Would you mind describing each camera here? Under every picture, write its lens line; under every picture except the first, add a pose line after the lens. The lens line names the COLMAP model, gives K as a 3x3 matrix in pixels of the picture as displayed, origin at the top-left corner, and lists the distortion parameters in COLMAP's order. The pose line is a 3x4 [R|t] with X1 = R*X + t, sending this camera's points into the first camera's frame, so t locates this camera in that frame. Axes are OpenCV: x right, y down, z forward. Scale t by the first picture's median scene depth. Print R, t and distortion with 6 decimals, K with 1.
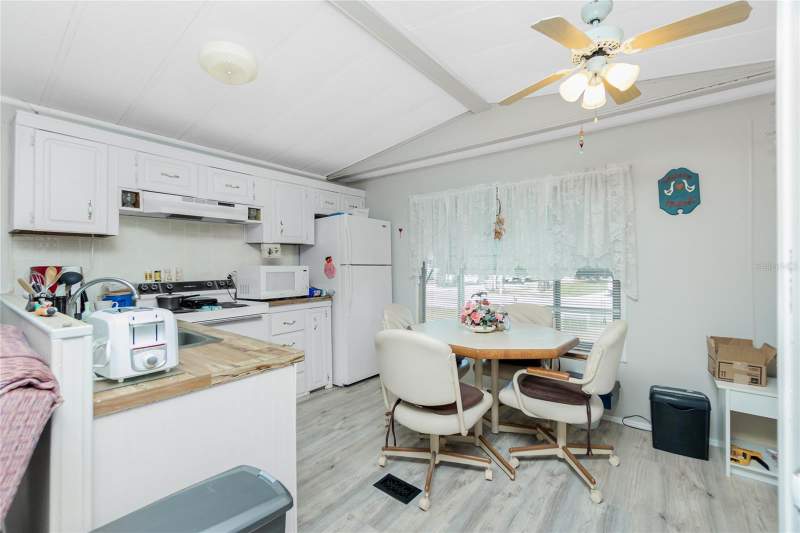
lens RADIAL K [[345.0, 0, 401.5], [0, 345.0, 267.4], [0, 0, 1]] dist [-0.000810, 0.001420]
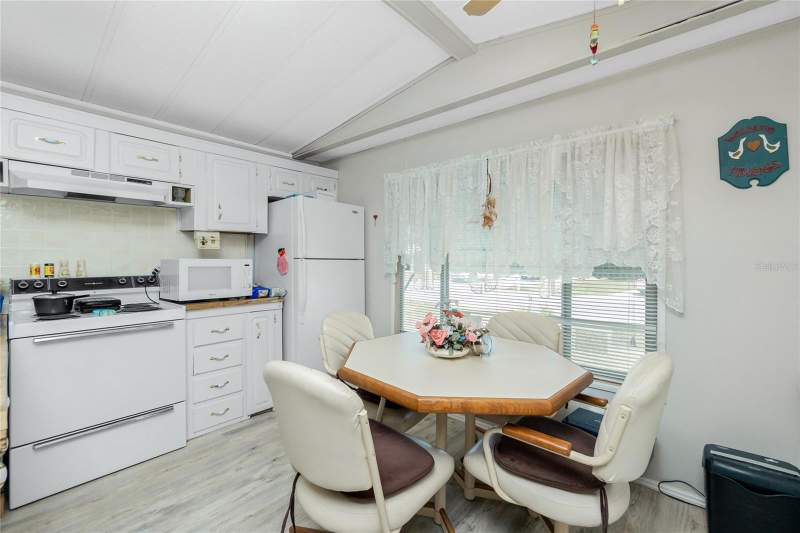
lens RADIAL K [[345.0, 0, 398.0], [0, 345.0, 261.5], [0, 0, 1]] dist [-0.000810, 0.001420]
pose [[0.997599, 0.010612, -0.068438, 0.153178], [-0.010632, 0.999943, 0.000069, -0.003483], [0.068435, 0.000659, 0.997655, 0.259646]]
